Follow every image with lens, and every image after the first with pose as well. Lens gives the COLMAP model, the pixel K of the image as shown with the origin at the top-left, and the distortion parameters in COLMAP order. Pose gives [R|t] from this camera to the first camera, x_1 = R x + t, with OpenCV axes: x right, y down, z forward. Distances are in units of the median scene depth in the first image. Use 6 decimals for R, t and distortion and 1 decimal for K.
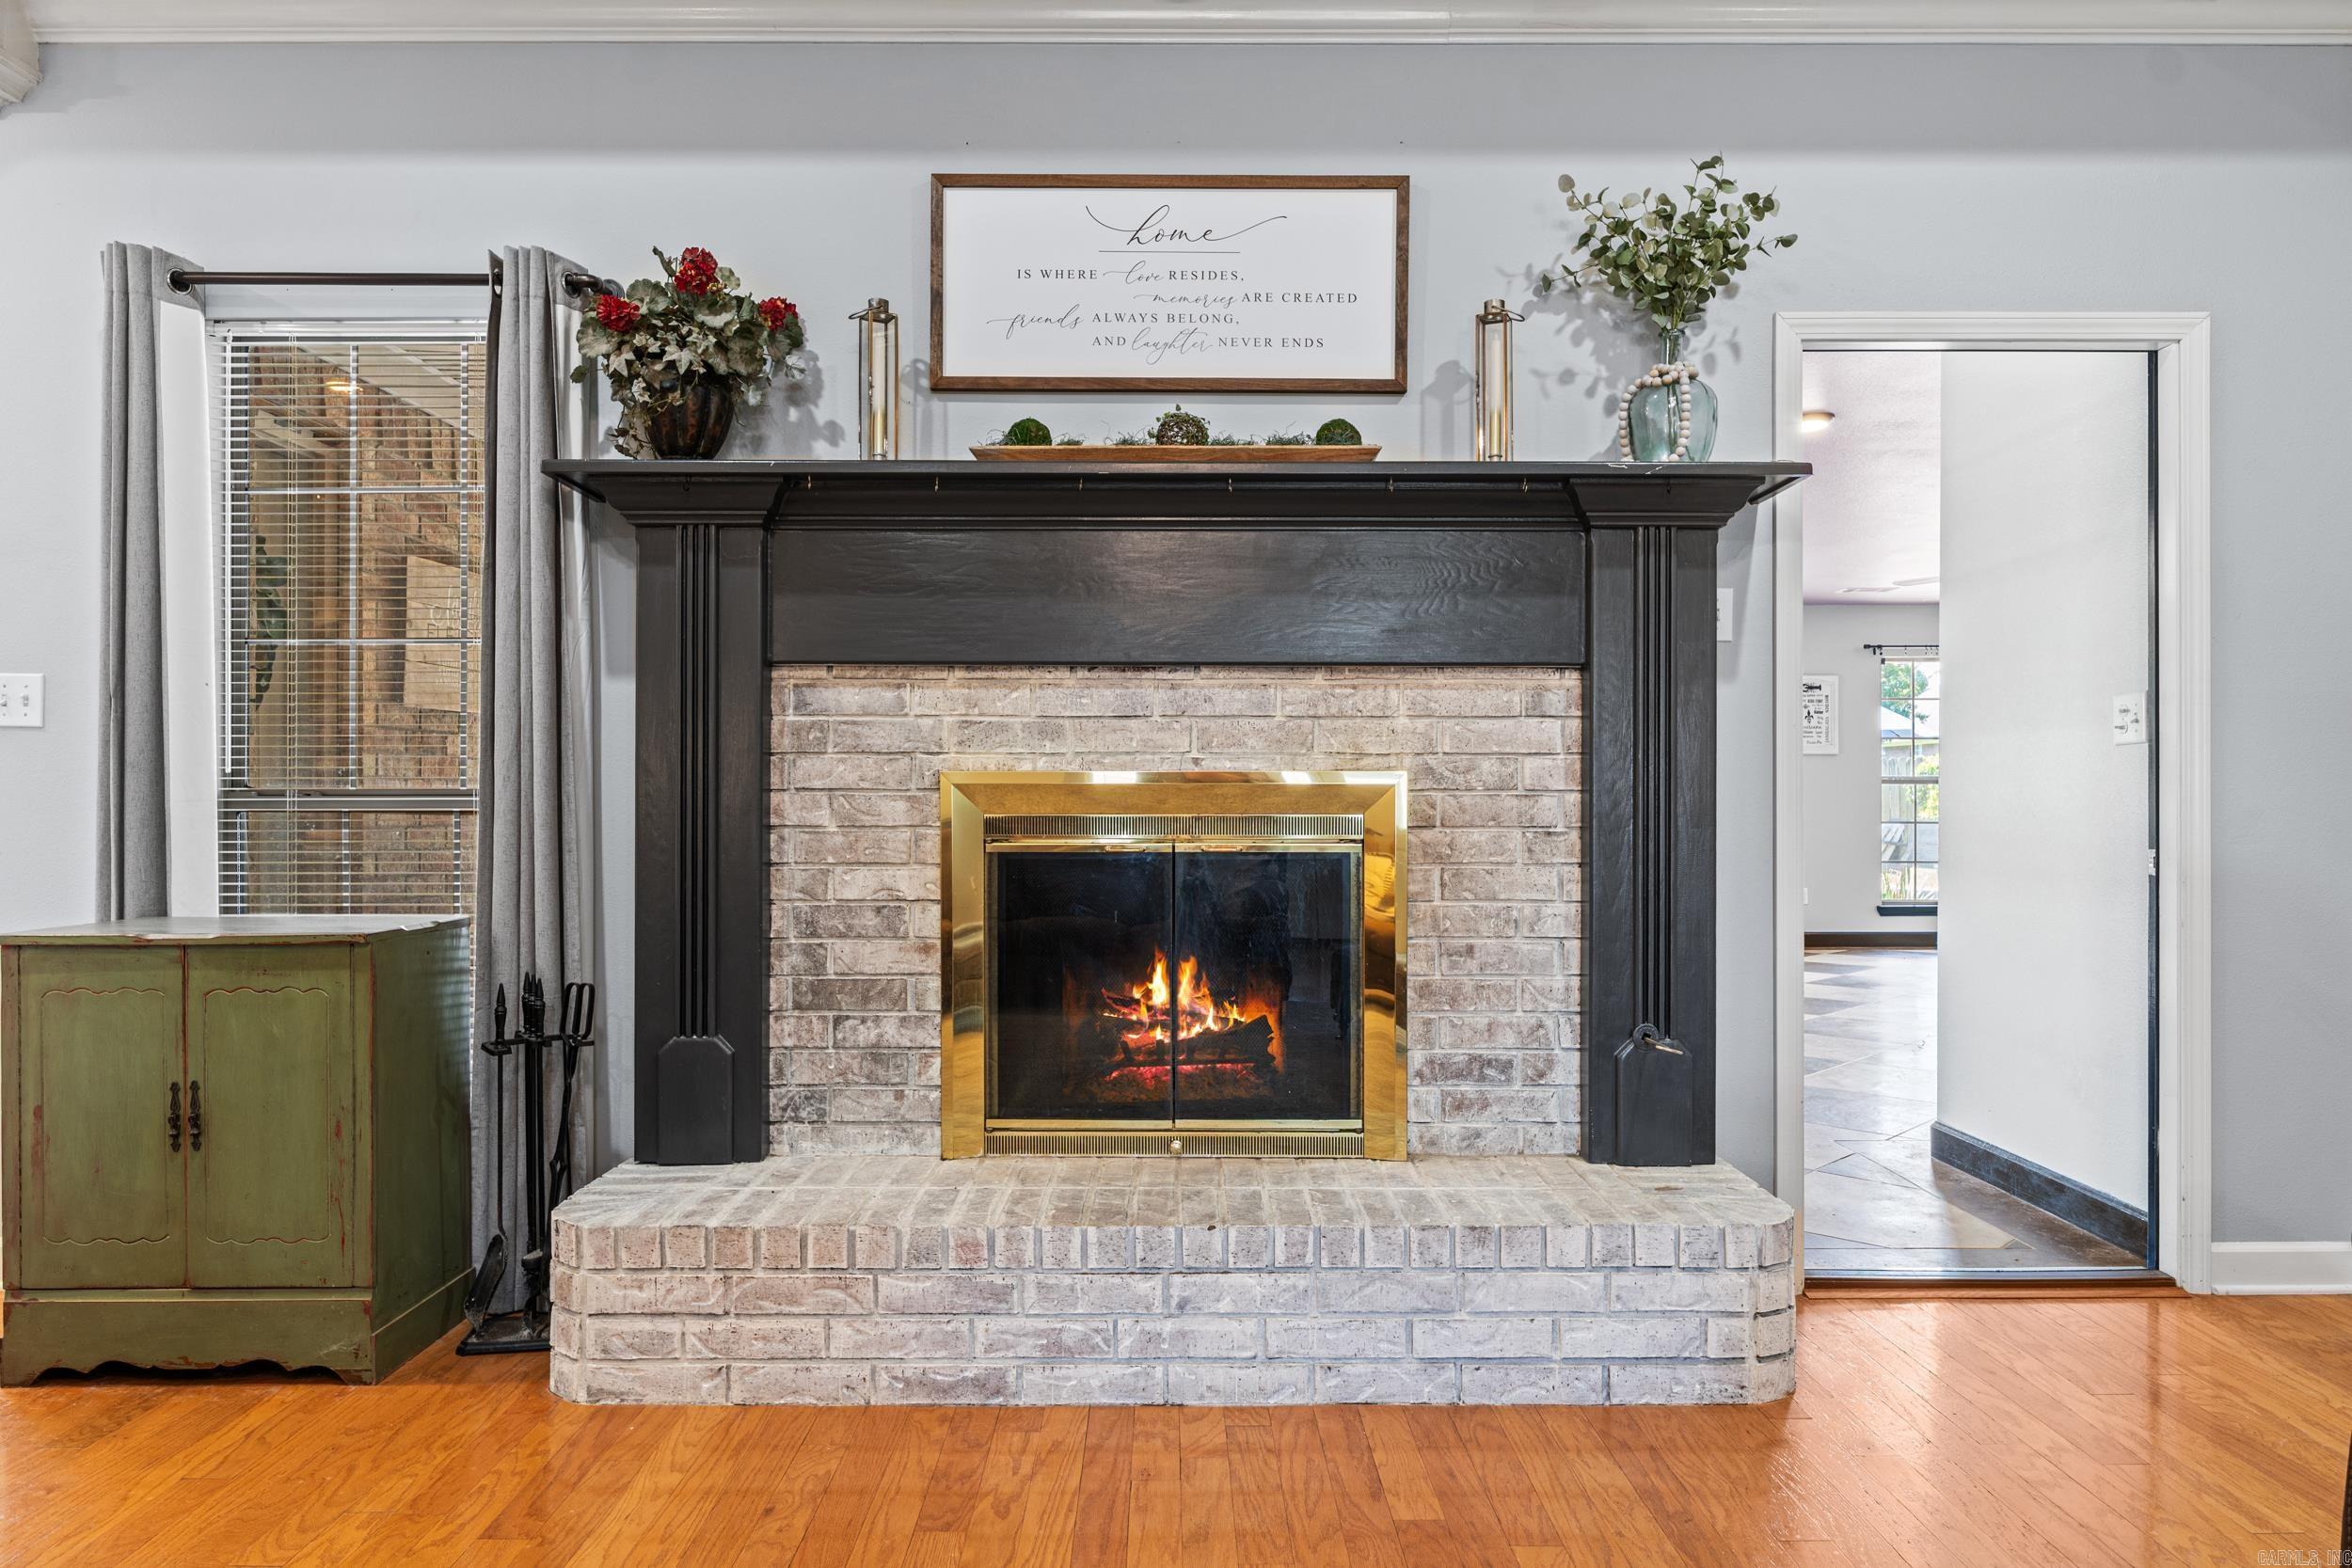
lens RADIAL K [[1515.5, 0, 1181.4], [0, 1515.5, 796.1], [0, 0, 1]] dist [-0.003673, -0.001716]
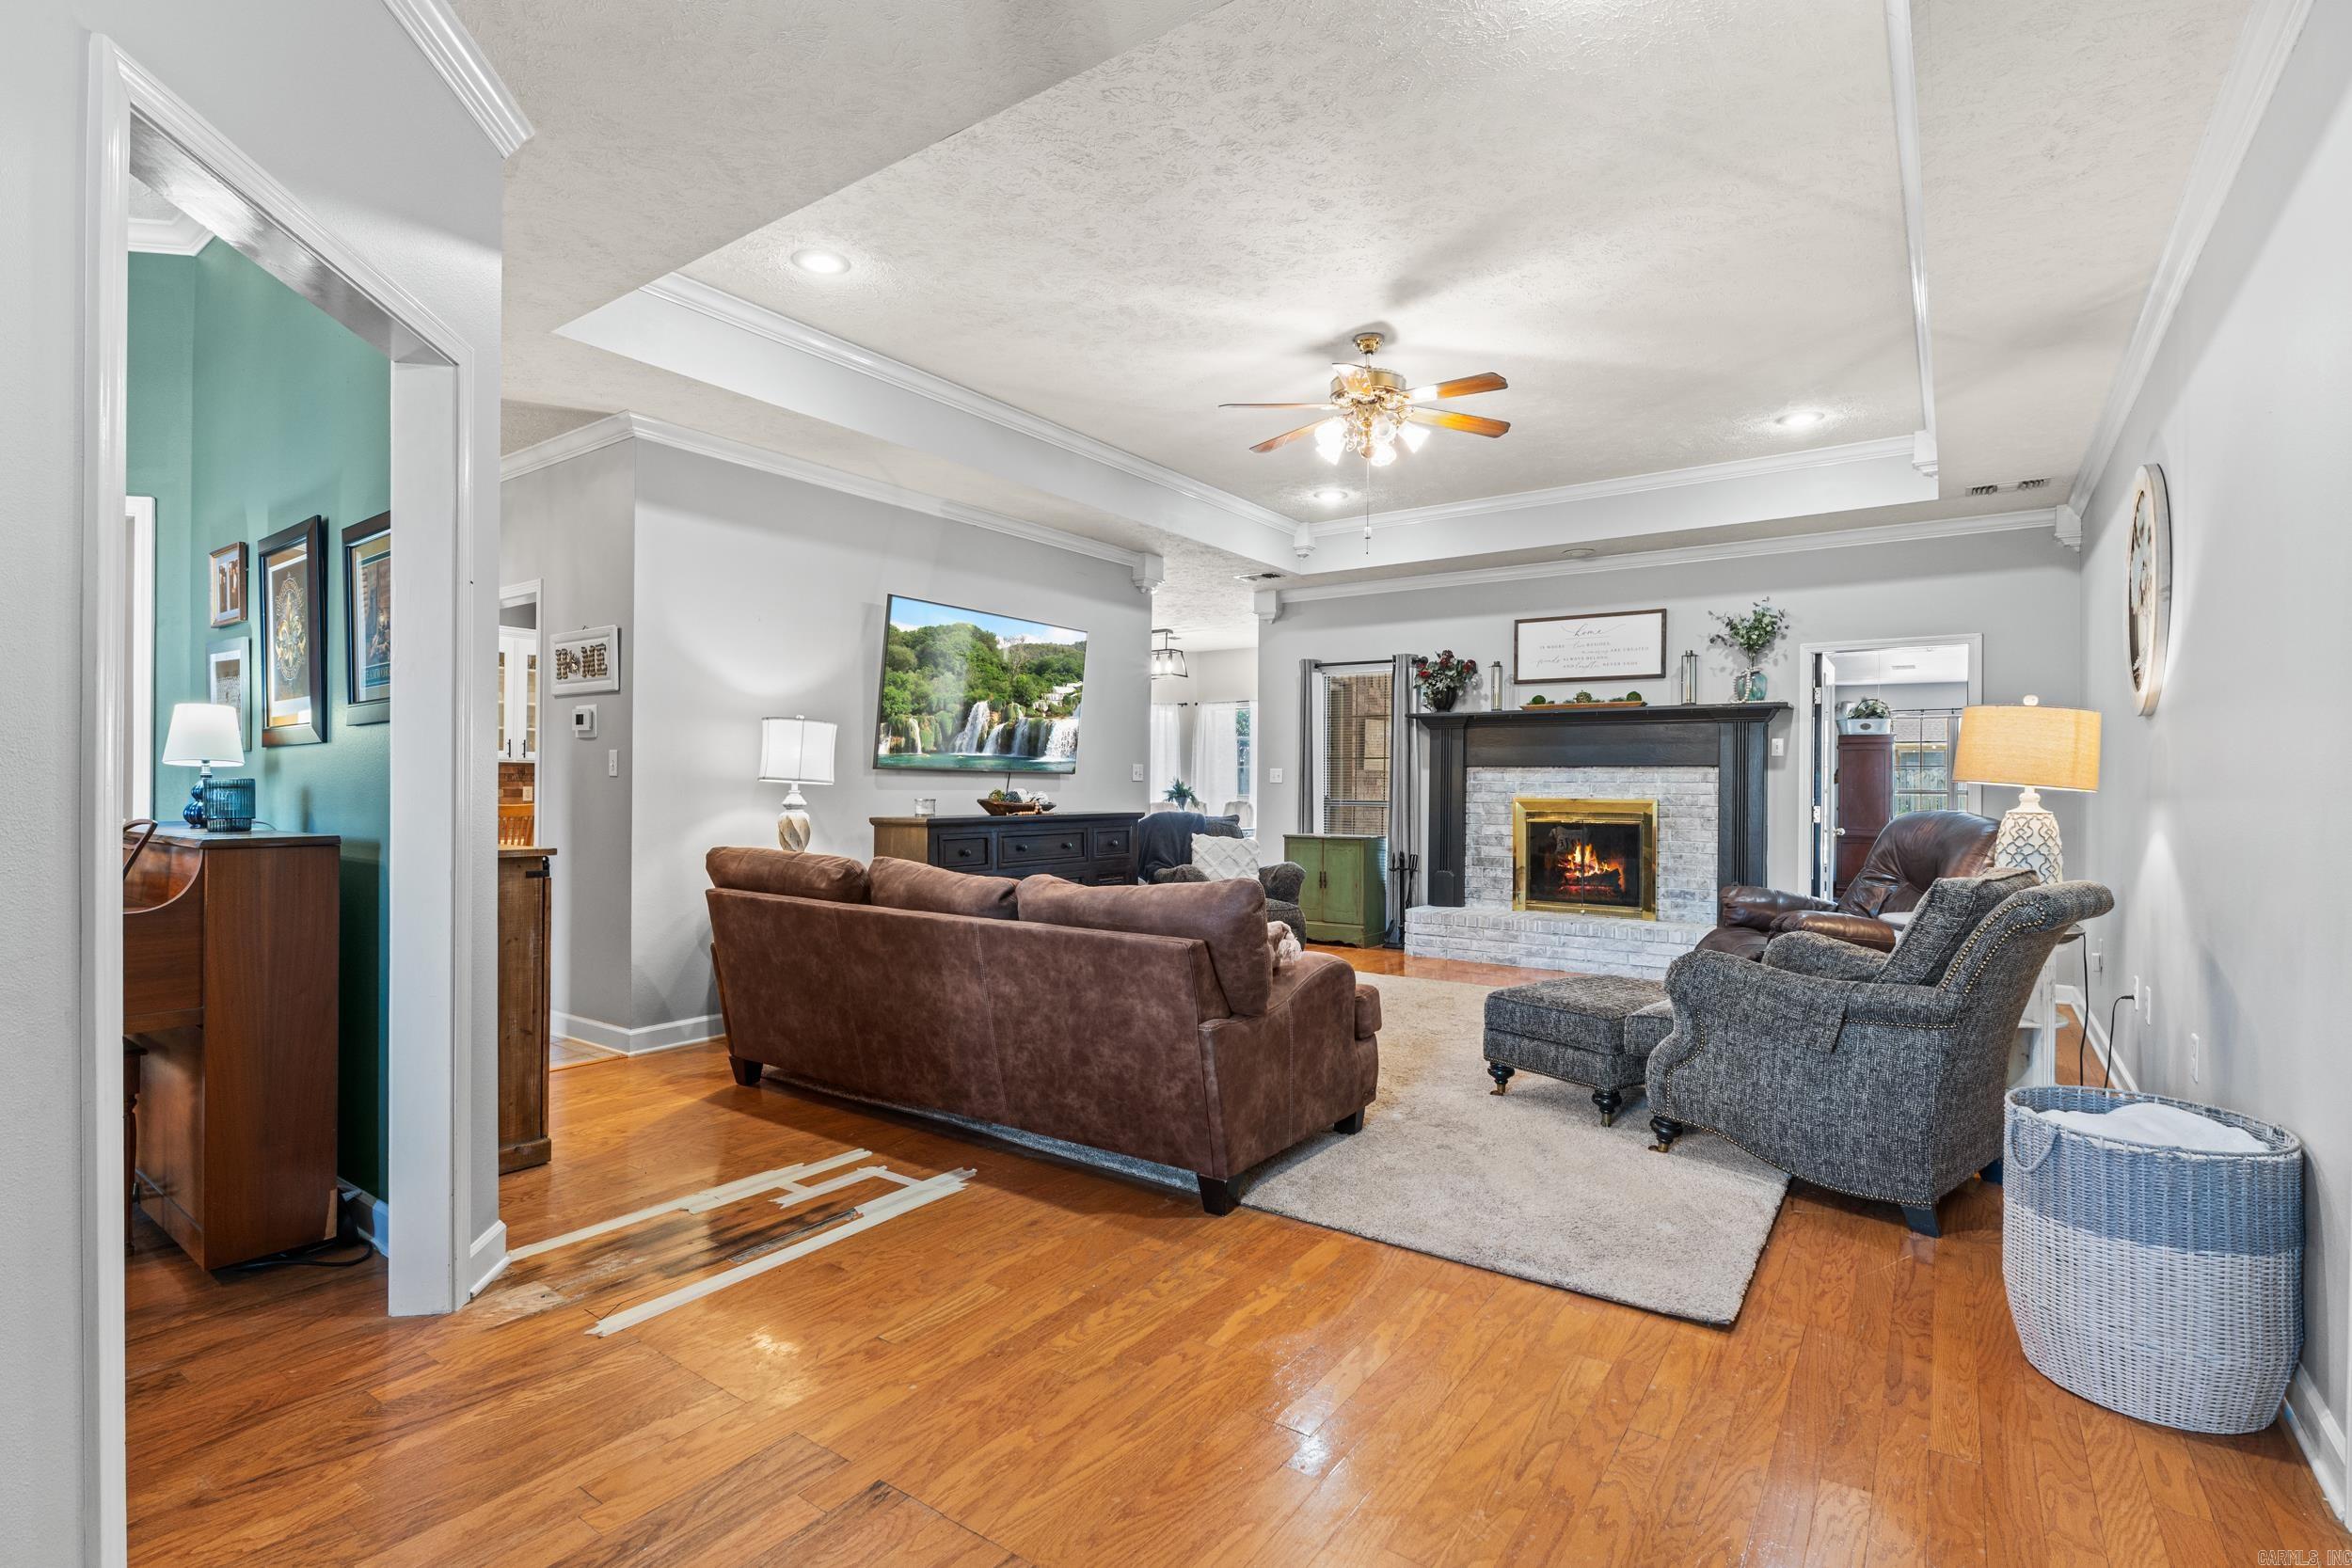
lens RADIAL K [[1104.9, 0, 1189.8], [0, 1104.9, 790.6], [0, 0, 1]] dist [-0.001199, -0.000098]
pose [[0.820855, 0.008021, -0.571080, 0.660925], [-0.008587, 0.999962, 0.001701, -0.030198], [0.571072, 0.003508, 0.820892, -1.456470]]
